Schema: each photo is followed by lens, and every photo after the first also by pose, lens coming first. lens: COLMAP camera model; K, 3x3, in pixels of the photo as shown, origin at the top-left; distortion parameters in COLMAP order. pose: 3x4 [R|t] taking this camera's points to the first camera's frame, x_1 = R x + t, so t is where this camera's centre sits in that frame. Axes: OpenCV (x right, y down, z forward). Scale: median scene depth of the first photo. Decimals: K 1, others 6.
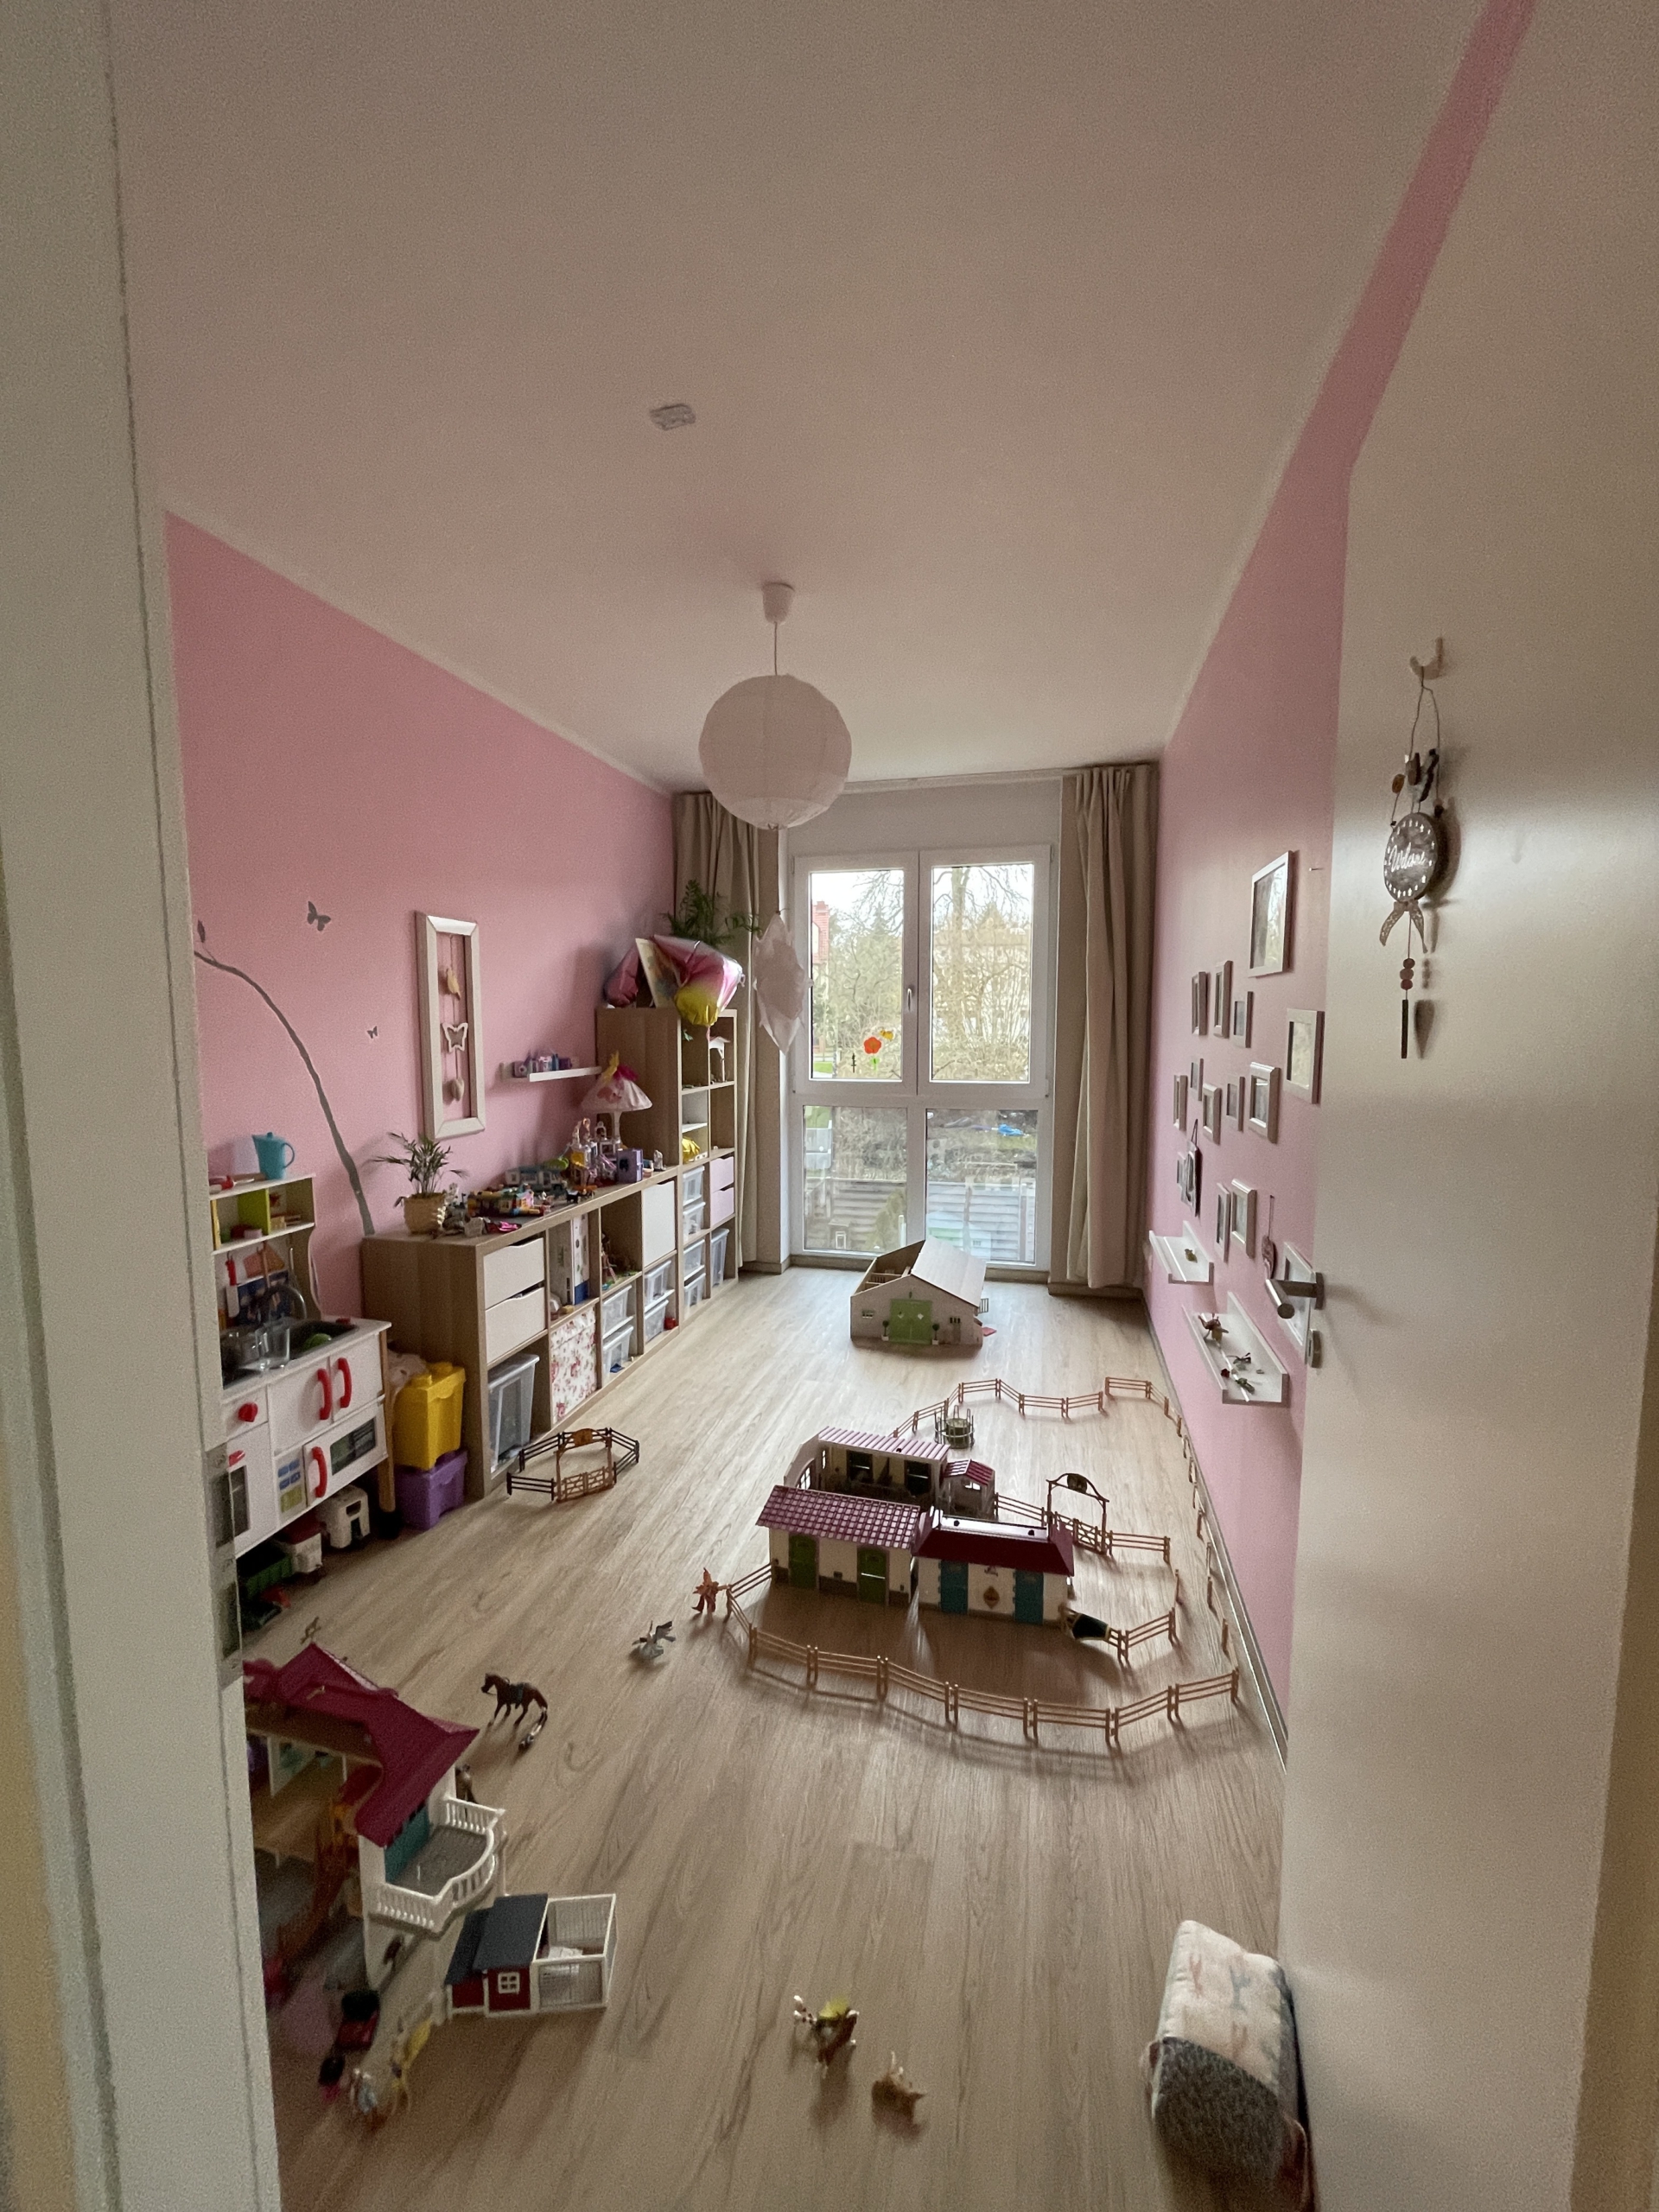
lens RADIAL K [[902.8, 0, 829.5], [0, 902.8, 1106.0], [0, 0, 1]] dist [-0.004550, 0.000980]
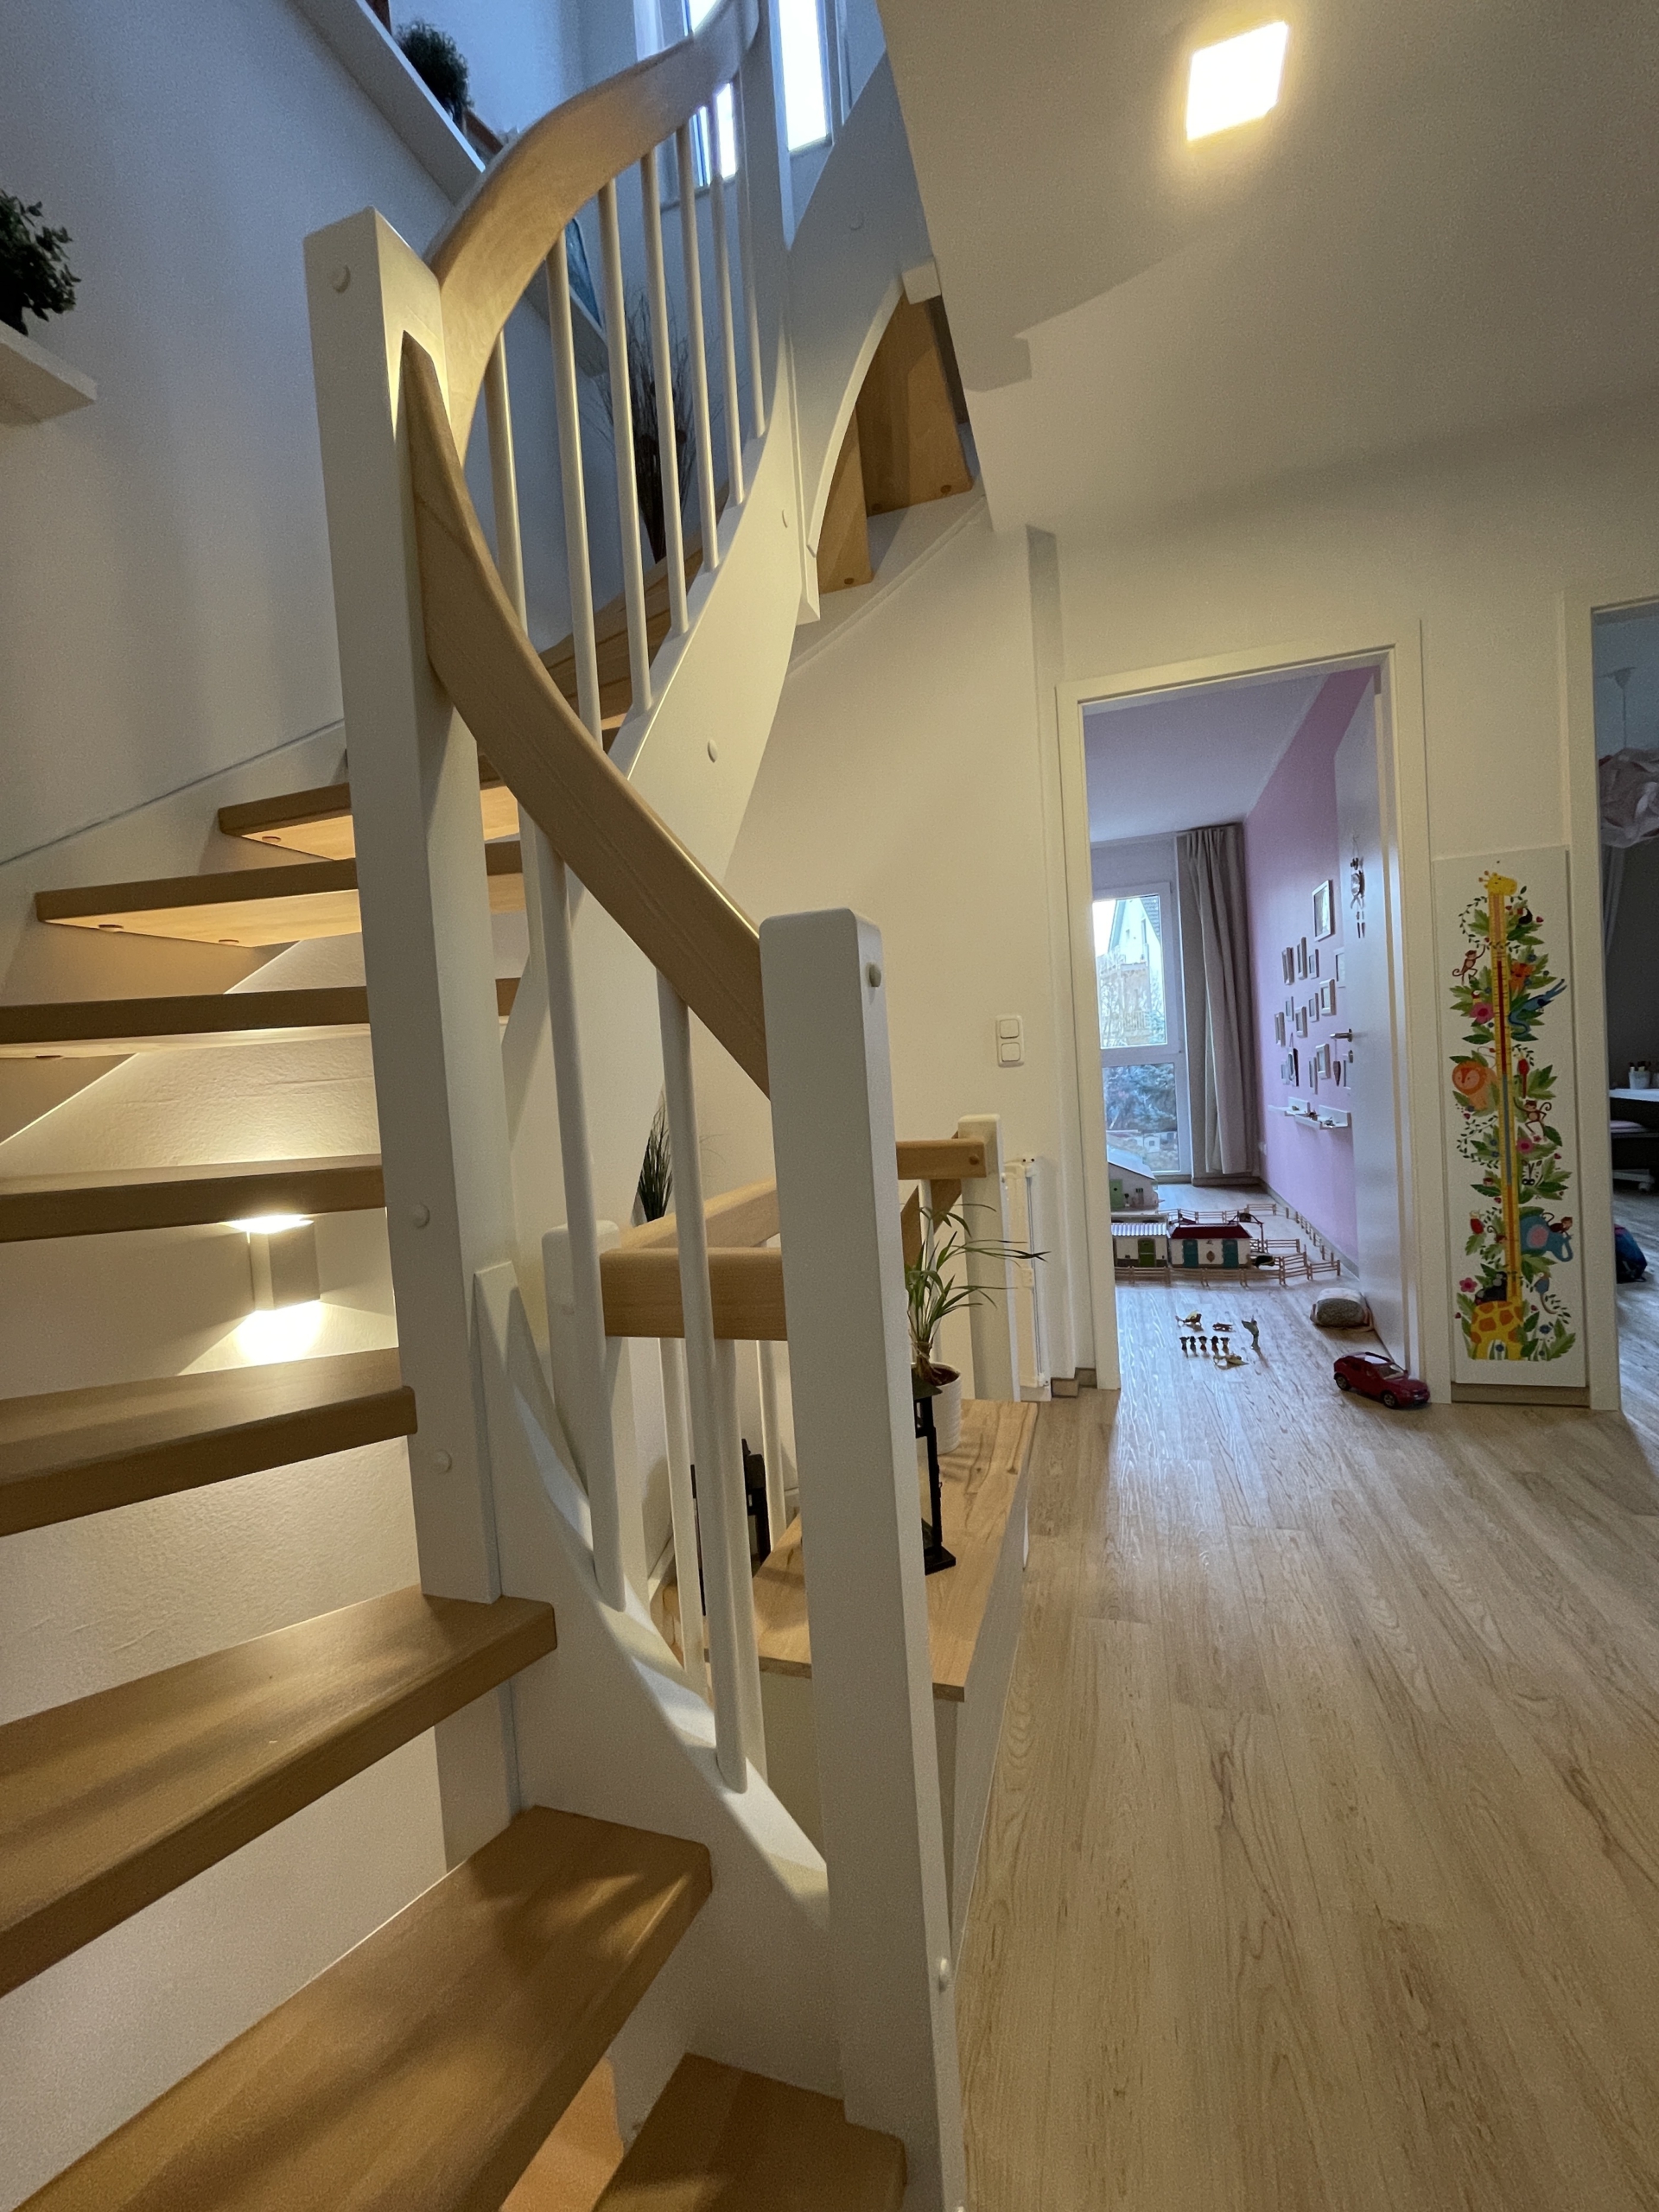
lens RADIAL K [[902.8, 0, 829.5], [0, 902.8, 1106.0], [0, 0, 1]] dist [-0.004550, 0.000980]
pose [[0.995431, -0.065542, -0.069442, -0.412525], [0.061763, 0.996561, -0.055239, 0.221517], [0.072824, 0.050698, 0.996055, -0.882857]]
